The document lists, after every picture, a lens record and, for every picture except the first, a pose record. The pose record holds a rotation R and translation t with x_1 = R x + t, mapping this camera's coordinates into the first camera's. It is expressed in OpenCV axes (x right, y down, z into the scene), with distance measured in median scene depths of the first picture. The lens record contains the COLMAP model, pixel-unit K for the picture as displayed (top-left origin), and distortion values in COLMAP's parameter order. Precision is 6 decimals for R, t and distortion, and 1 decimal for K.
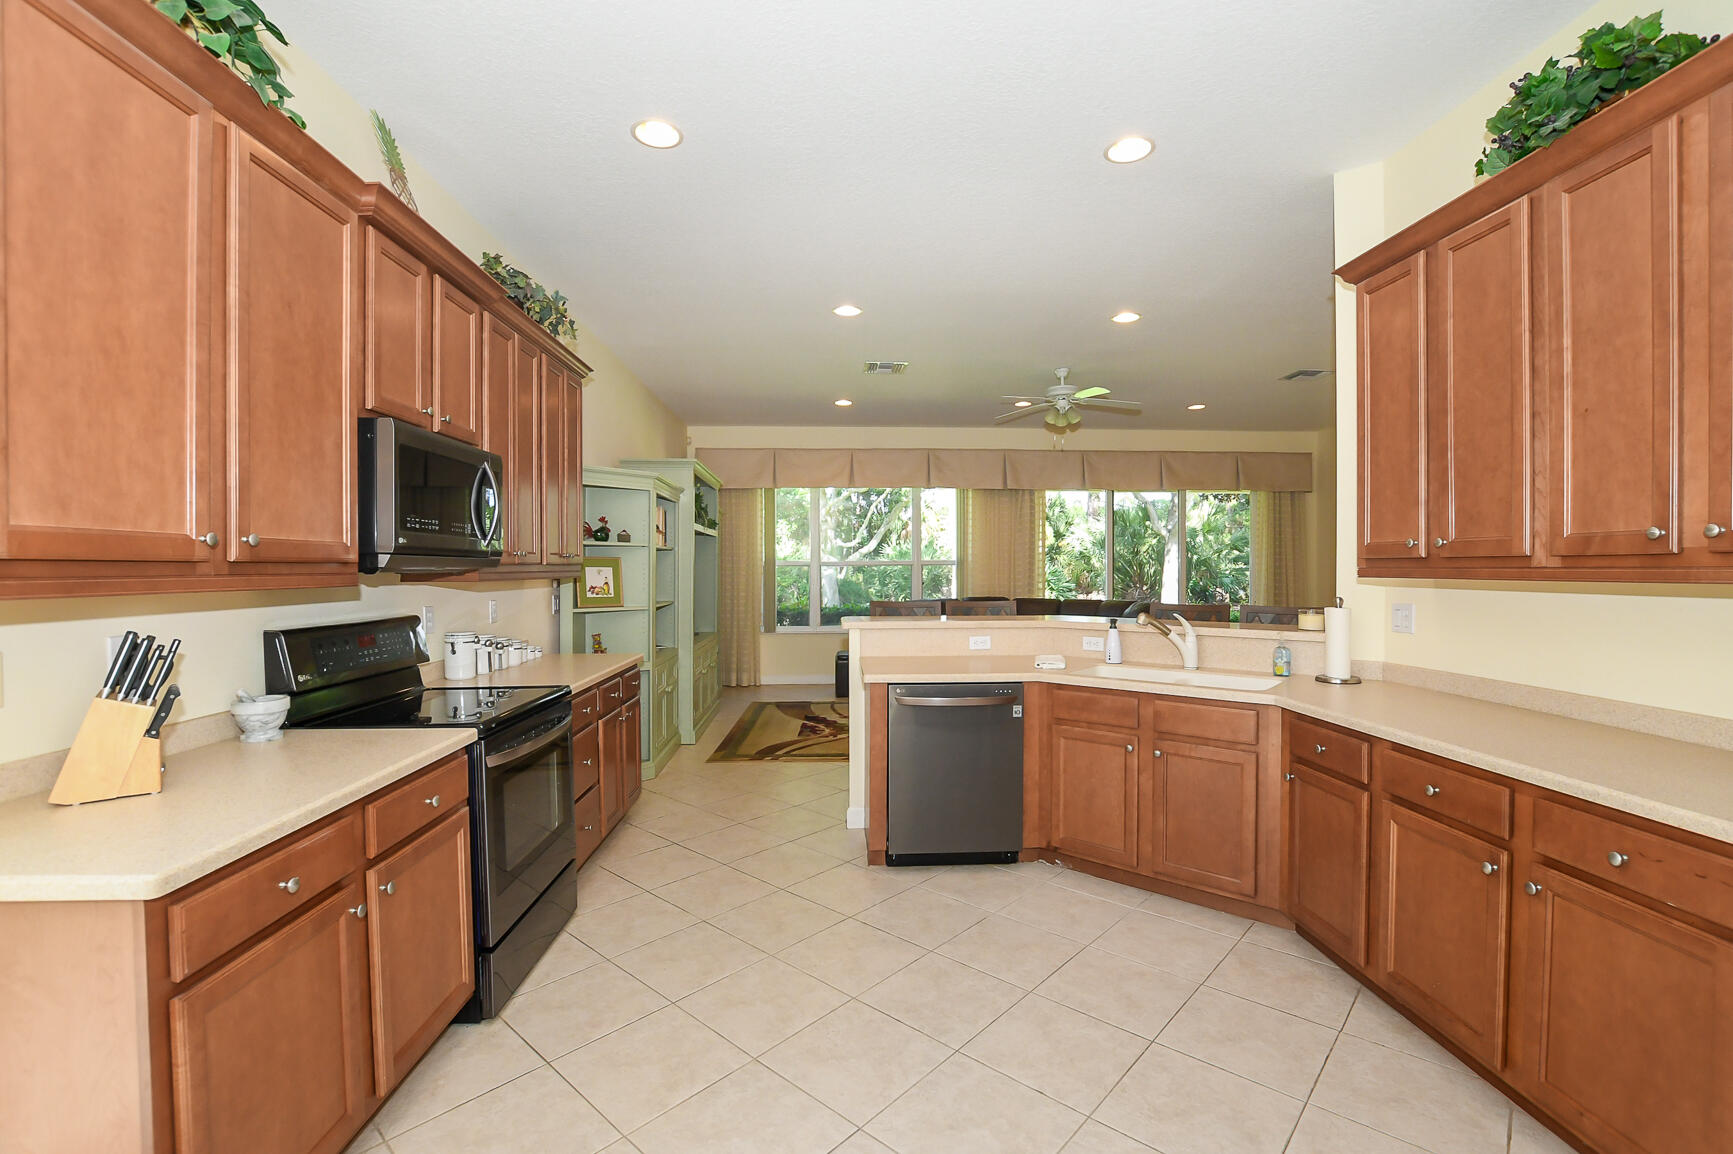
lens RADIAL K [[784.2, 0, 865.2], [0, 784.2, 575.8], [0, 0, 1]] dist [-0.026586, 0.000267]
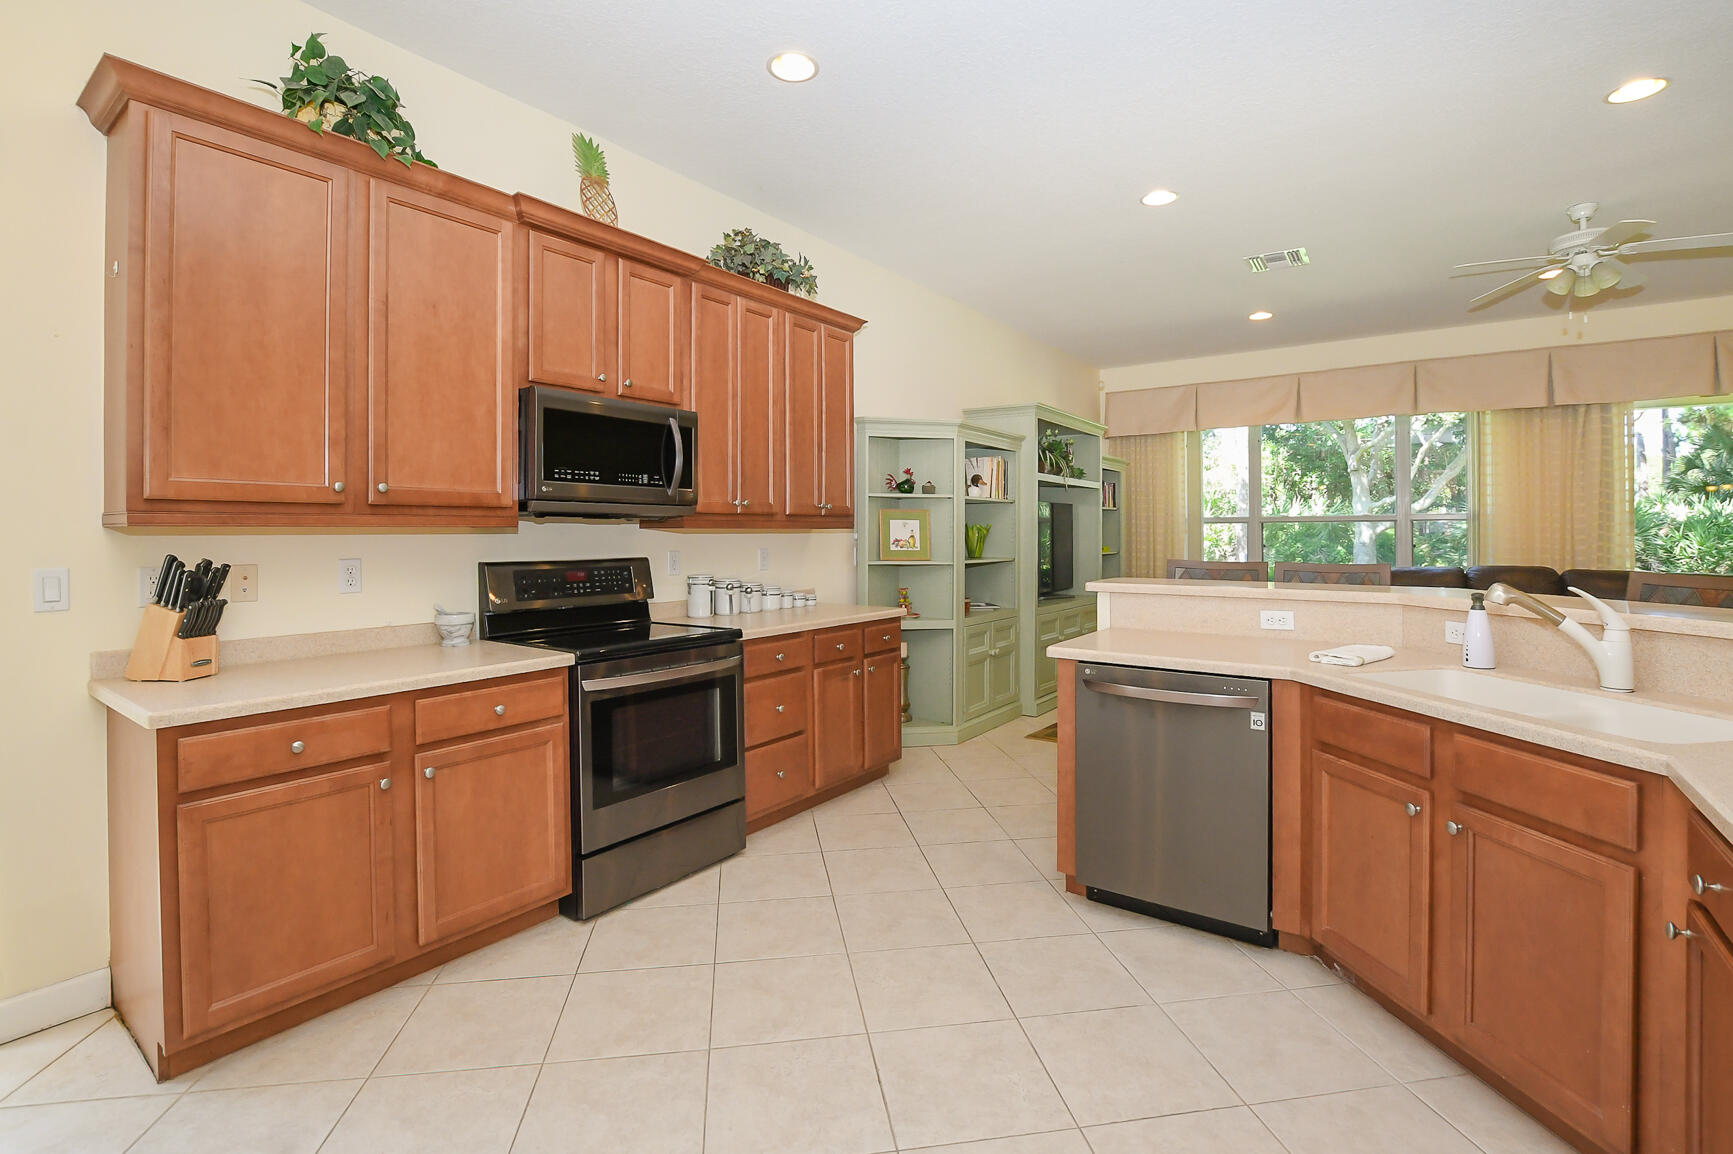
lens RADIAL K [[804.5, 0, 848.2], [0, 804.5, 529.0], [0, 0, 1]] dist [-0.029914, 0.000615]
pose [[0.764962, -0.002146, -0.644072, 0.362481], [-0.007182, 0.999904, -0.011862, 0.018123], [0.644036, 0.013700, 0.764873, 0.247088]]
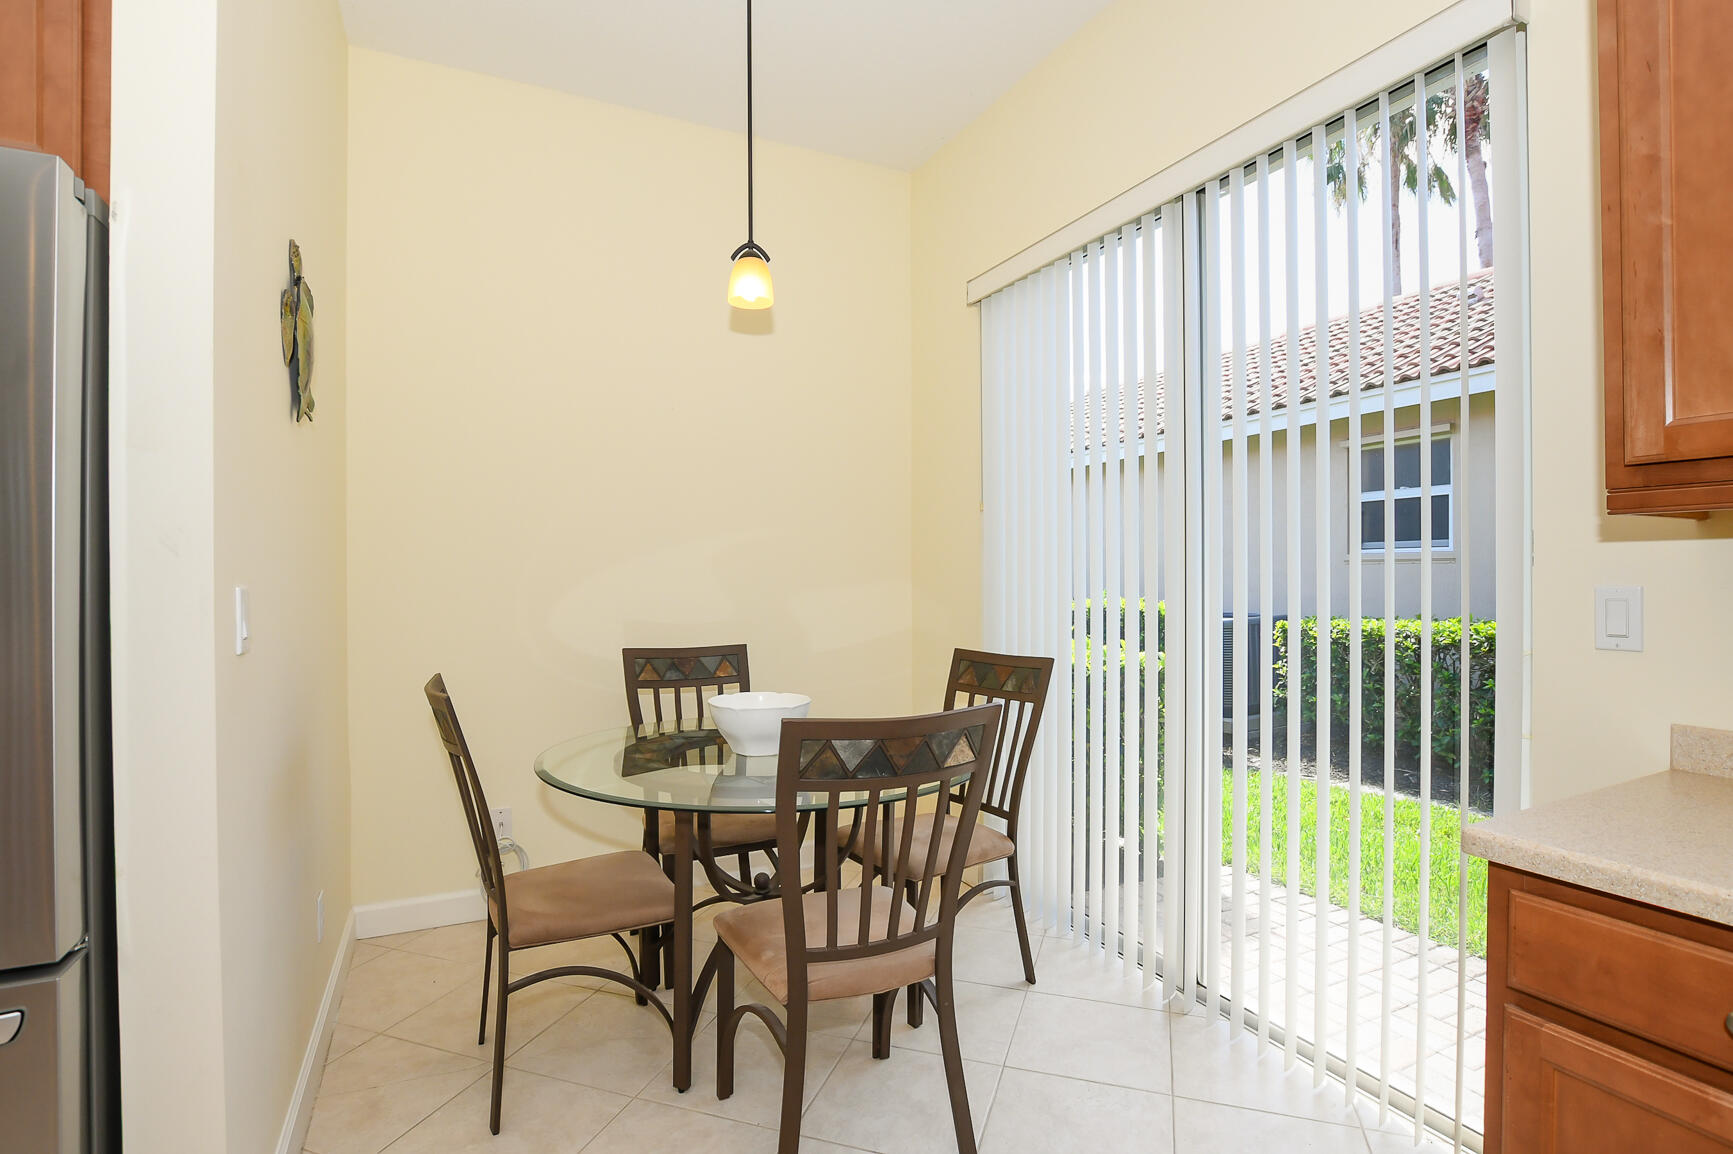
lens RADIAL K [[843.8, 0, 873.6], [0, 843.8, 577.7], [0, 0, 1]] dist [-0.025511, 0.000042]
pose [[-0.913842, 0.007769, -0.405995, 0.019662], [0.001446, 0.999873, 0.015879, 0.033816], [0.406066, 0.013924, -0.913738, 0.551719]]
